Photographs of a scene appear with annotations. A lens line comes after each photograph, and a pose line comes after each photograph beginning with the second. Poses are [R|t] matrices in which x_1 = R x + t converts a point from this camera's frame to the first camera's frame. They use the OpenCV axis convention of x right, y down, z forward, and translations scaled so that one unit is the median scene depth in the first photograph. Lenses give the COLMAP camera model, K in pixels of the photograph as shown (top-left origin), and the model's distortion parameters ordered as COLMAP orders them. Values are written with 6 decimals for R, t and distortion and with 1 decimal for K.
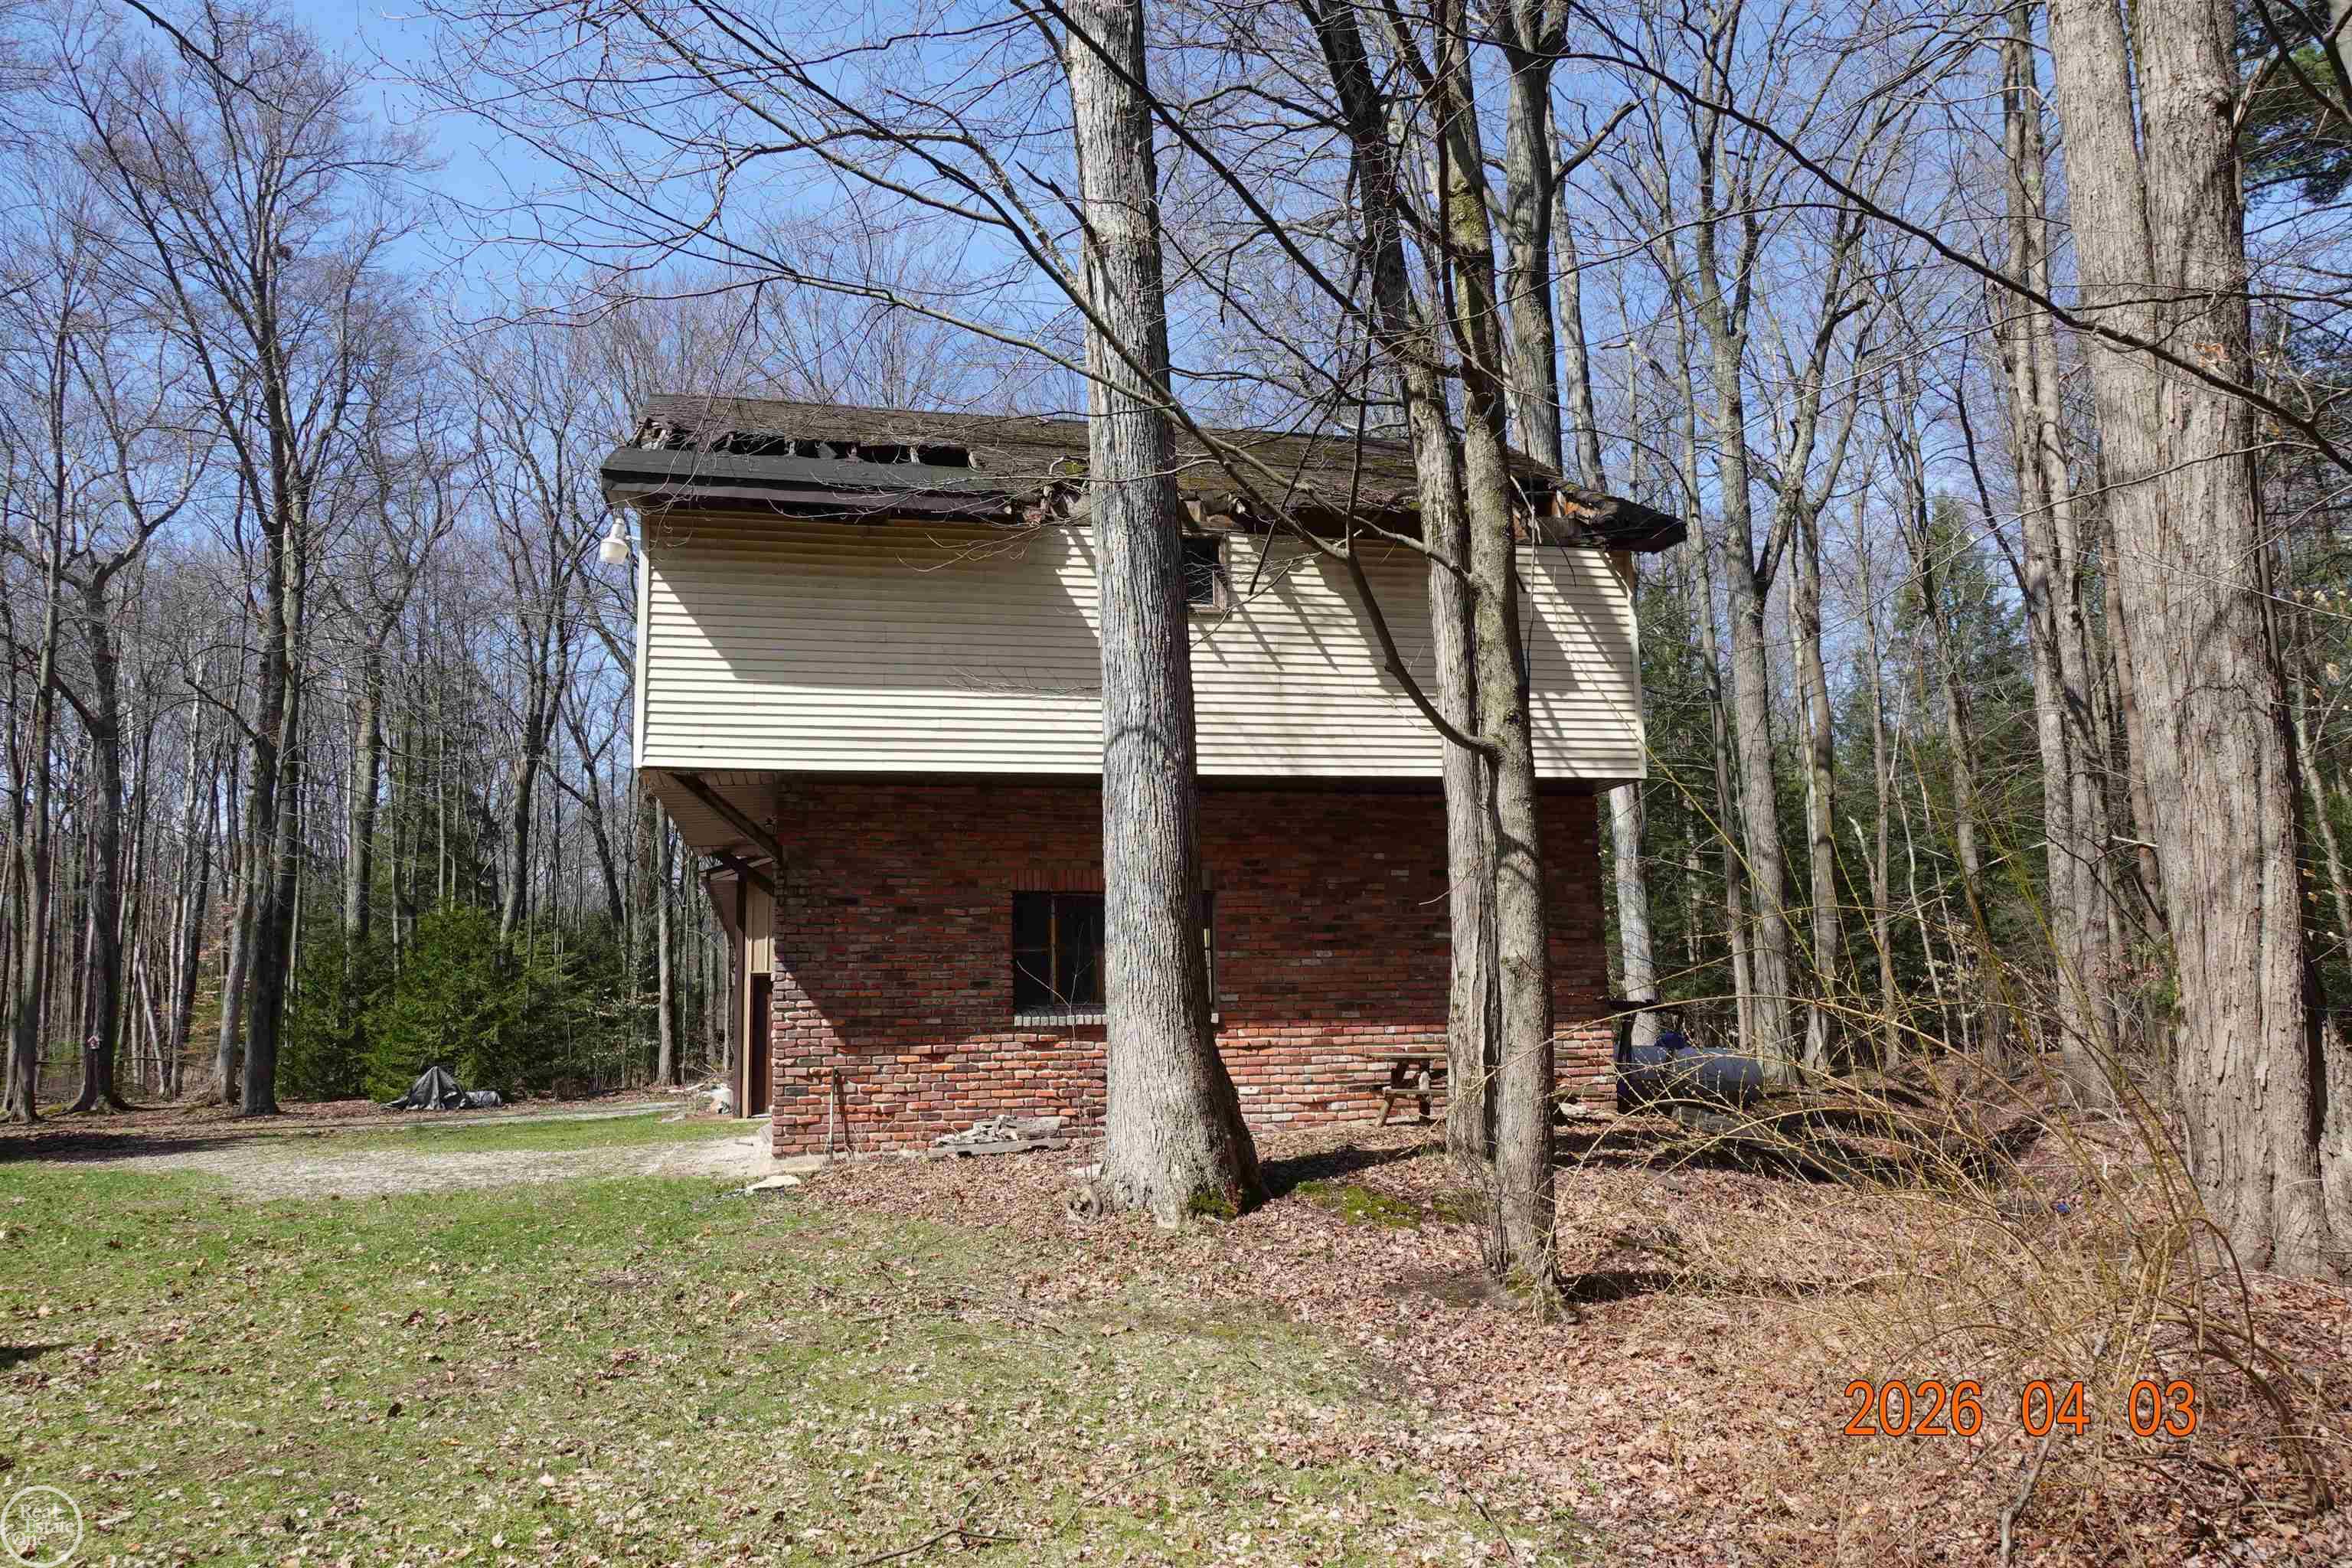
lens RADIAL K [[1605.1, 0, 1176.0], [0, 1605.1, 784.0], [0, 0, 1]] dist [0.001117, -0.011682]
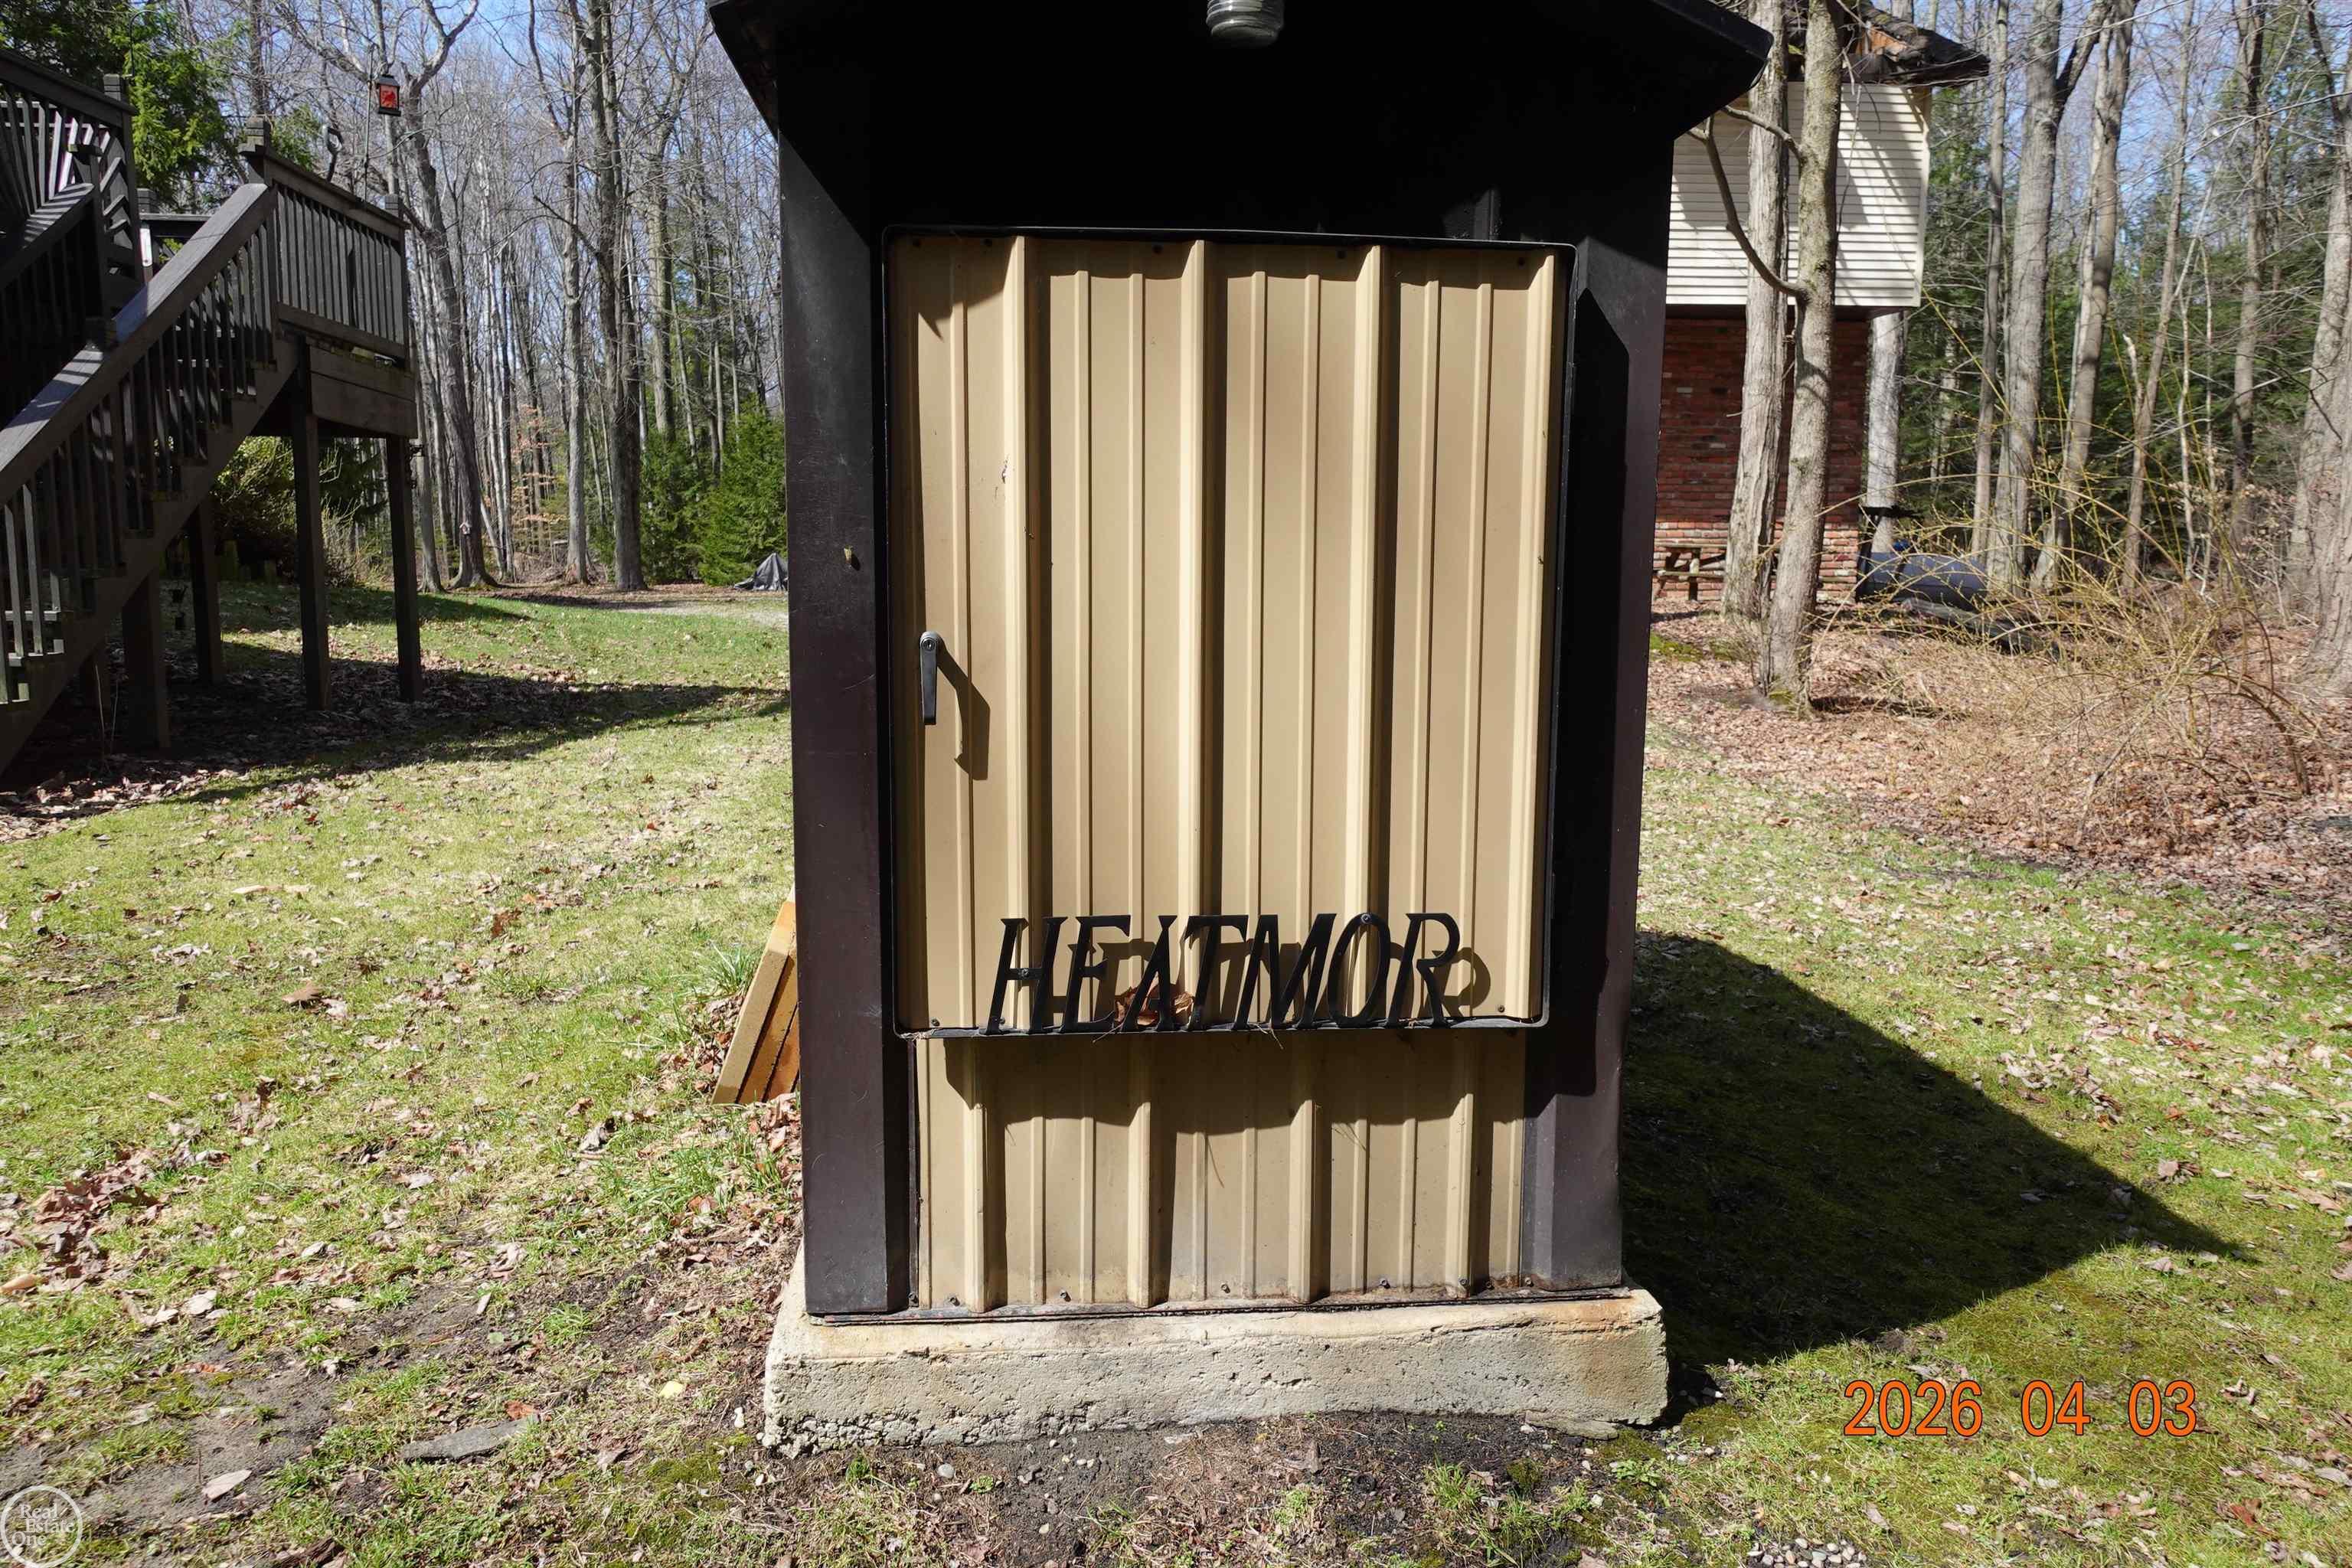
lens RADIAL K [[1605.1, 0, 1176.0], [0, 1605.1, 784.0], [0, 0, 1]] dist [0.001117, -0.011682]
pose [[0.992209, 0.039808, -0.118053, -0.070658], [-0.003236, 0.955491, 0.295004, -0.012329], [0.124542, -0.292323, 0.948175, -0.207607]]
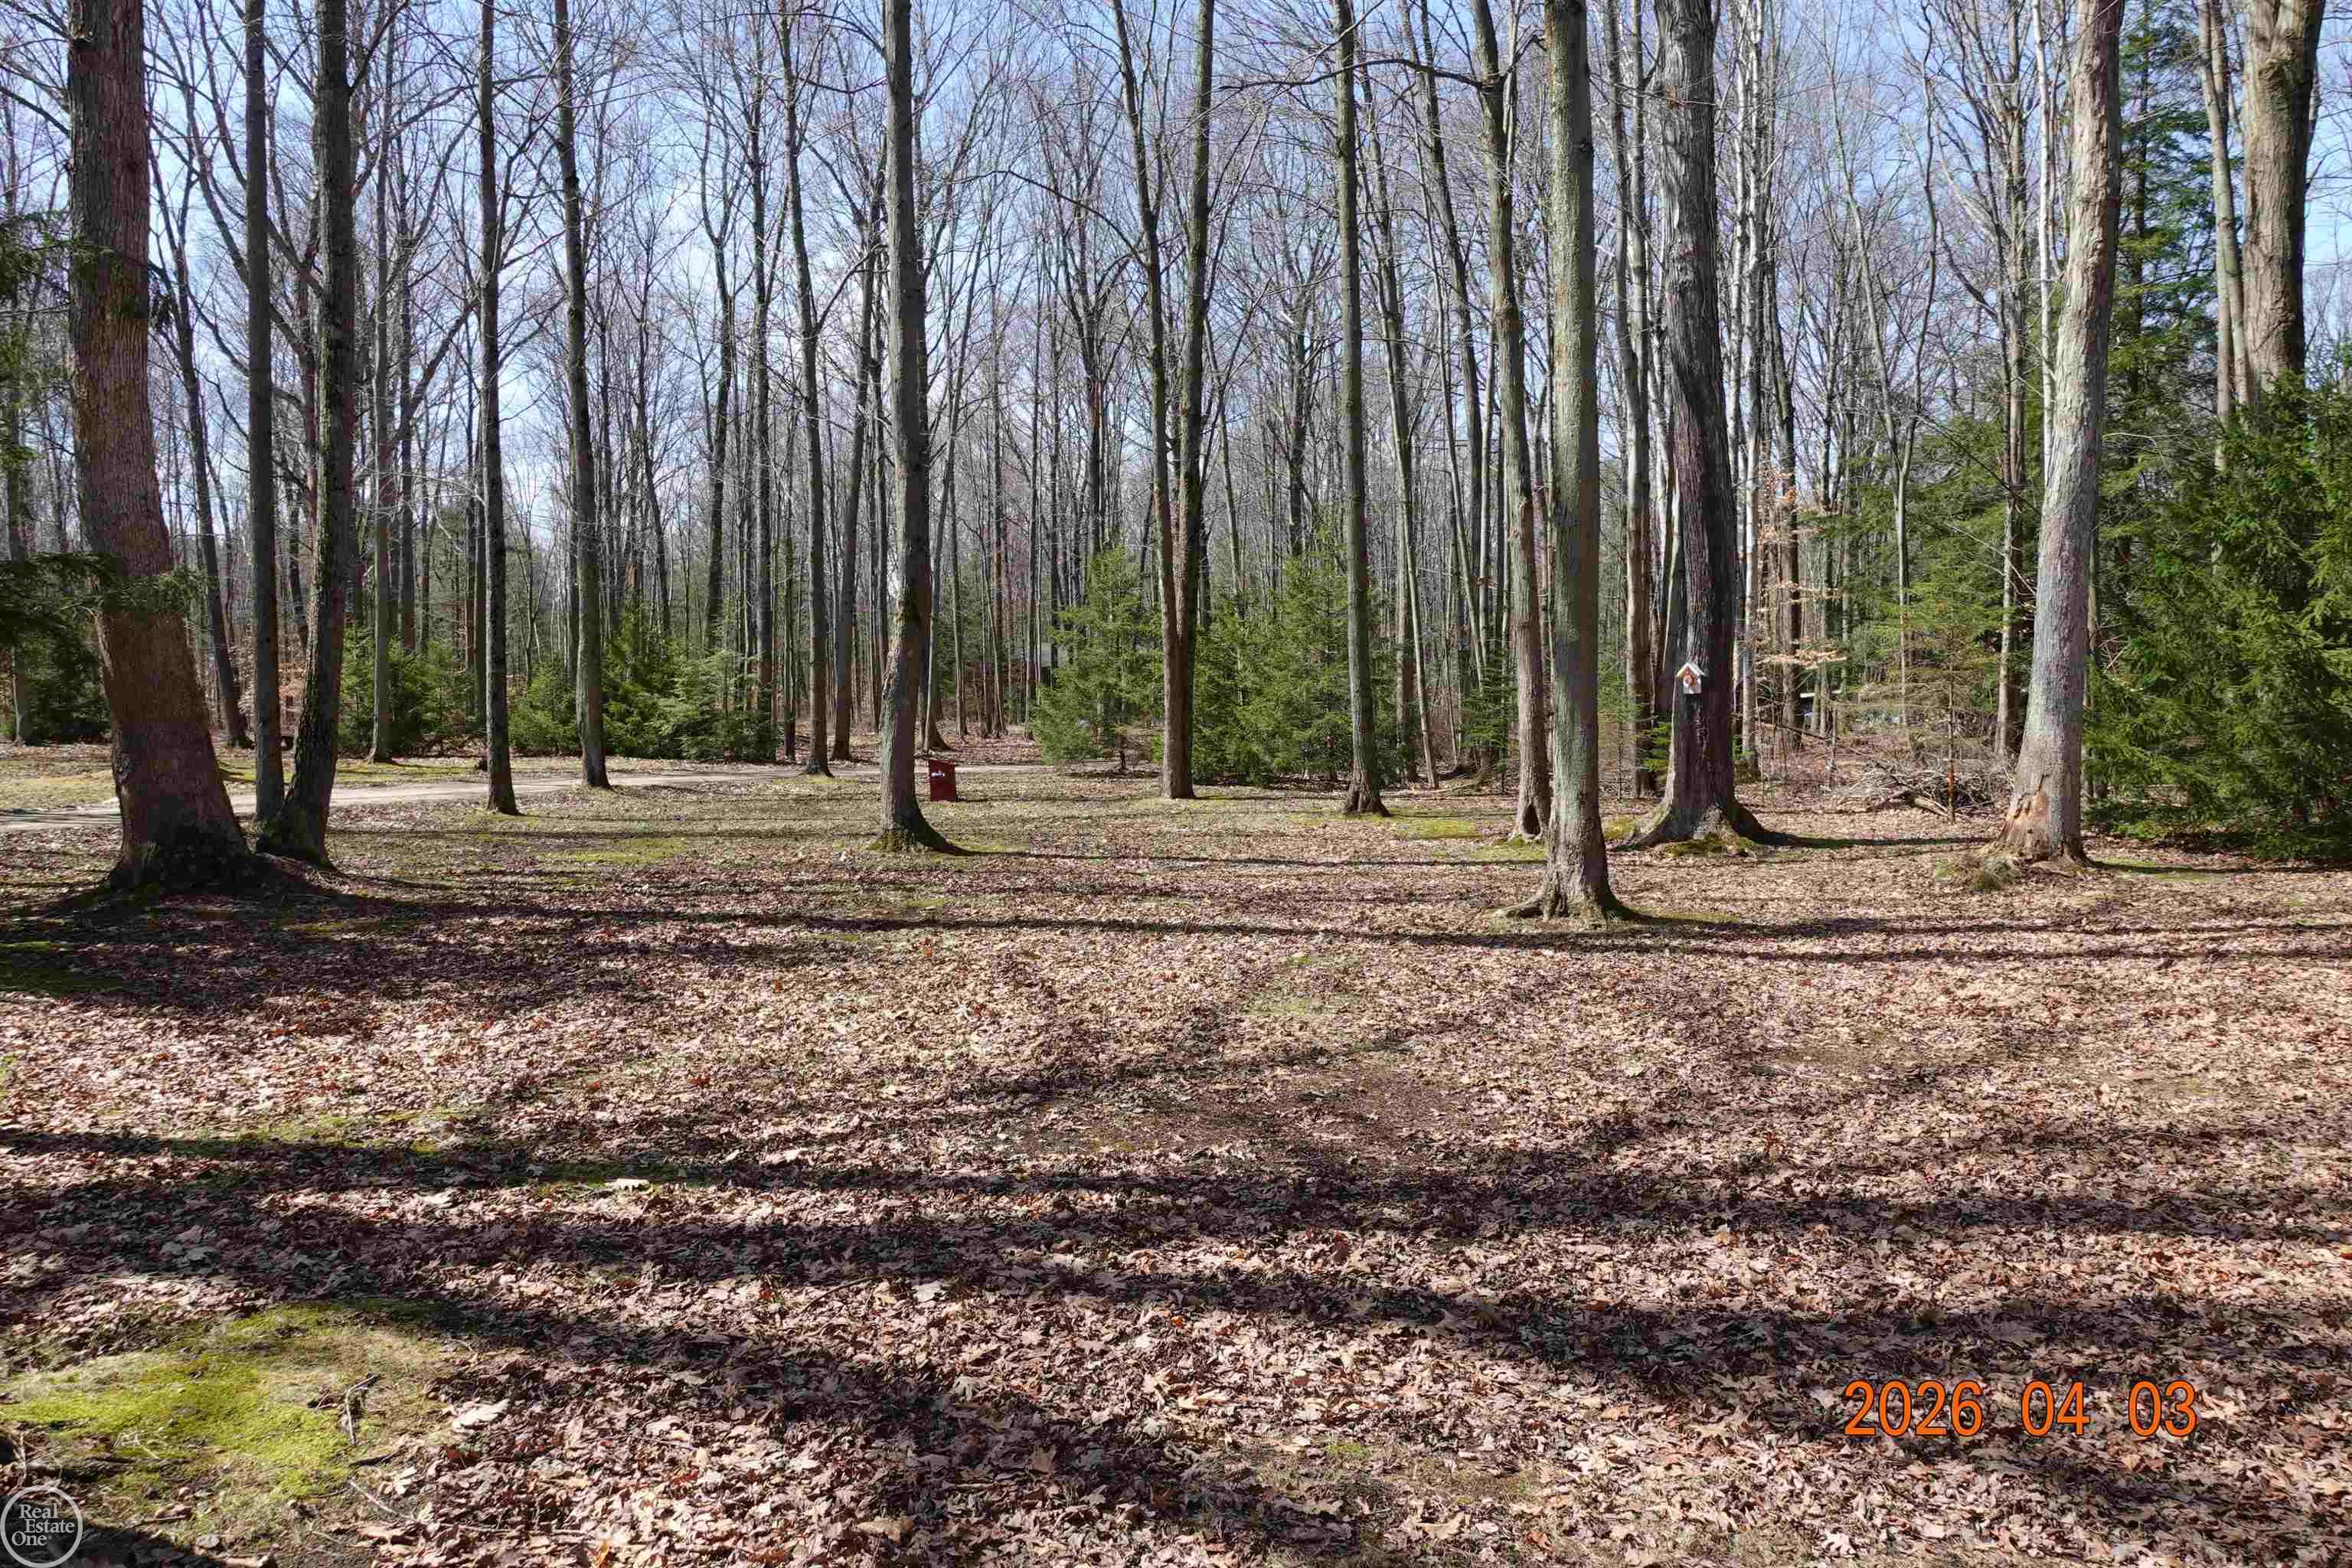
lens RADIAL K [[1605.1, 0, 1176.0], [0, 1605.1, 784.0], [0, 0, 1]] dist [0.001117, -0.011682]
pose [[0.680651, 0.065276, -0.729694, -1.193845], [0.096155, 0.979446, 0.177311, 0.260403], [0.726270, -0.190850, 0.660384, 1.611103]]
